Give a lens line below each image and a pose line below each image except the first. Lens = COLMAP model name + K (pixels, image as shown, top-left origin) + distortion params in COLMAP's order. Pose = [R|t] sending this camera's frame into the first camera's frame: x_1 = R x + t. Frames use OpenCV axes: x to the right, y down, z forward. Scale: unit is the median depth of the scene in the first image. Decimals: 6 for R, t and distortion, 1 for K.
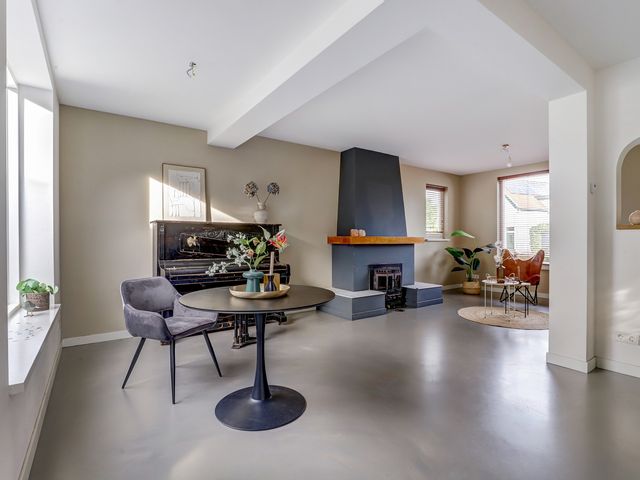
lens RADIAL K [[331.7, 0, 324.3], [0, 331.7, 242.1], [0, 0, 1]] dist [-0.016561, 0.000262]
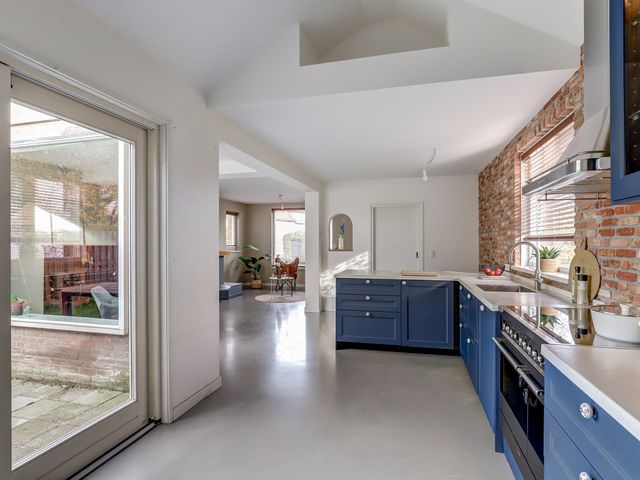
lens RADIAL K [[353.3, 0, 320.0], [0, 353.3, 240.0], [0, 0, 1]] dist [-0.000668, -0.000114]
pose [[0.782289, 0.004101, 0.622902, -0.308927], [0.005806, 0.999887, -0.013874, -0.033387], [-0.622889, 0.014470, 0.782176, -0.396663]]
